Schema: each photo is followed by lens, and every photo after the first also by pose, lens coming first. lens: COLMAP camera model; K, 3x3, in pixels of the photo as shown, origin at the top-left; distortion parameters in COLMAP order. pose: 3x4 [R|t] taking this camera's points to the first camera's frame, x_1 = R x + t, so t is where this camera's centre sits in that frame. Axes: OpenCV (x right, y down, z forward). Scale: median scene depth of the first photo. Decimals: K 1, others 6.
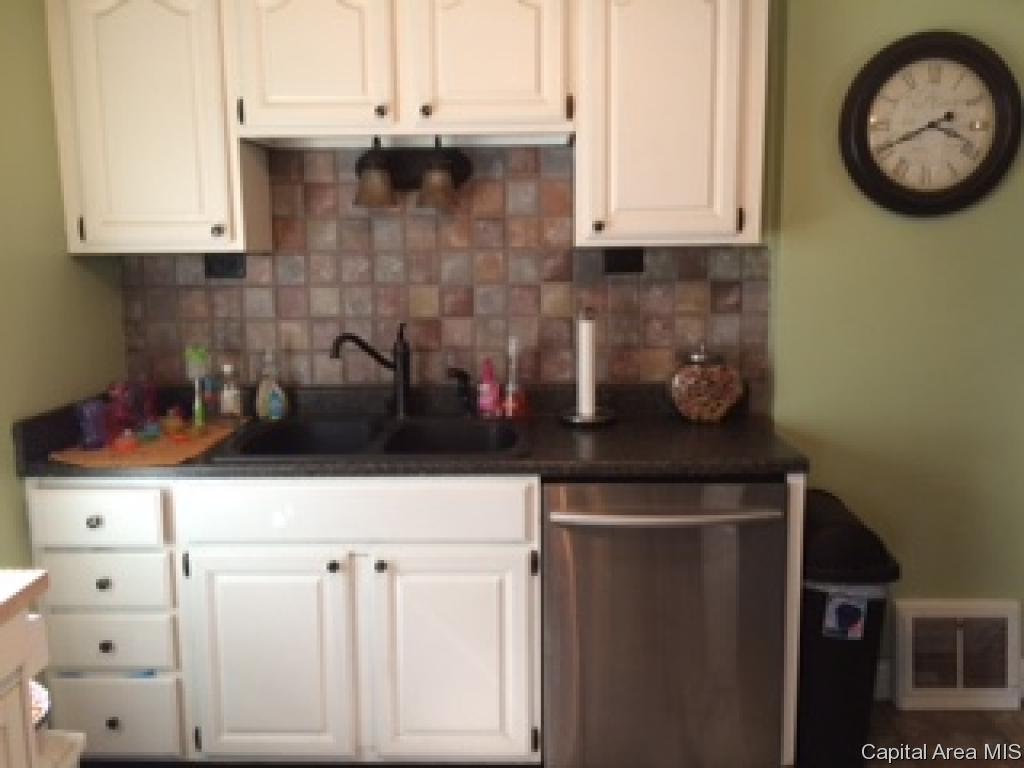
lens RADIAL K [[861.9, 0, 512.0], [0, 861.9, 384.0], [0, 0, 1]] dist [0.081452, -0.127940]
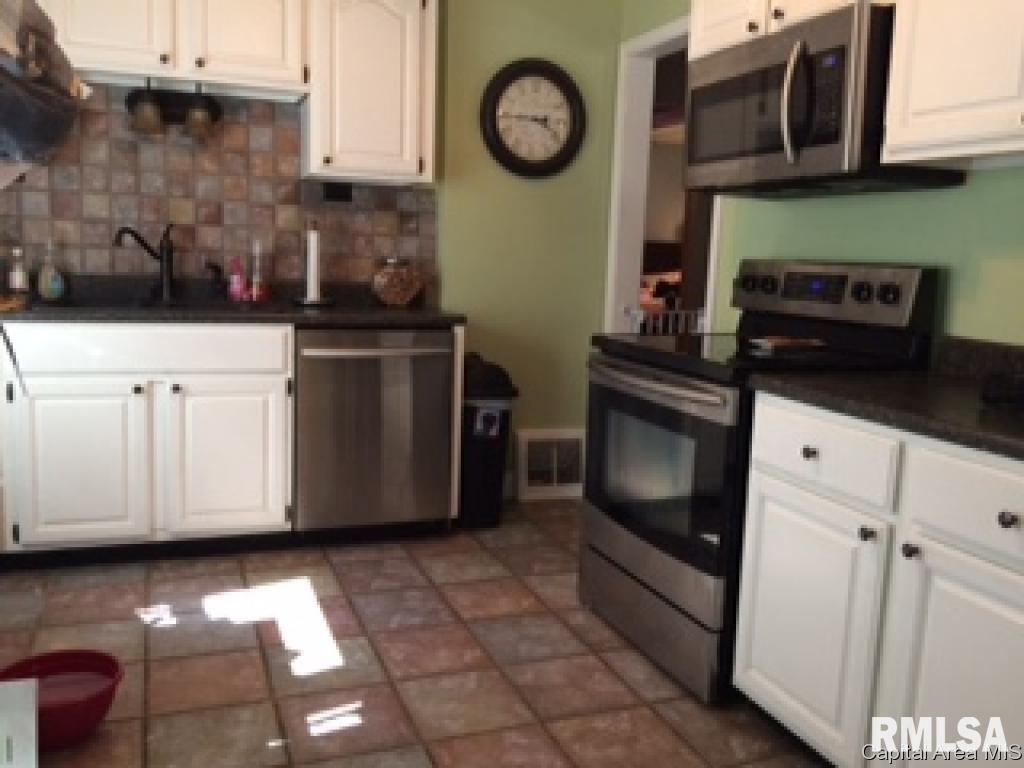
lens RADIAL K [[861.9, 0, 512.0], [0, 861.9, 384.0], [0, 0, 1]] dist [0.081452, -0.127940]
pose [[0.918759, -0.009676, 0.394701, -0.168769], [0.009770, 0.999951, 0.001771, 0.168121], [-0.394698, 0.002229, 0.918808, -0.396956]]
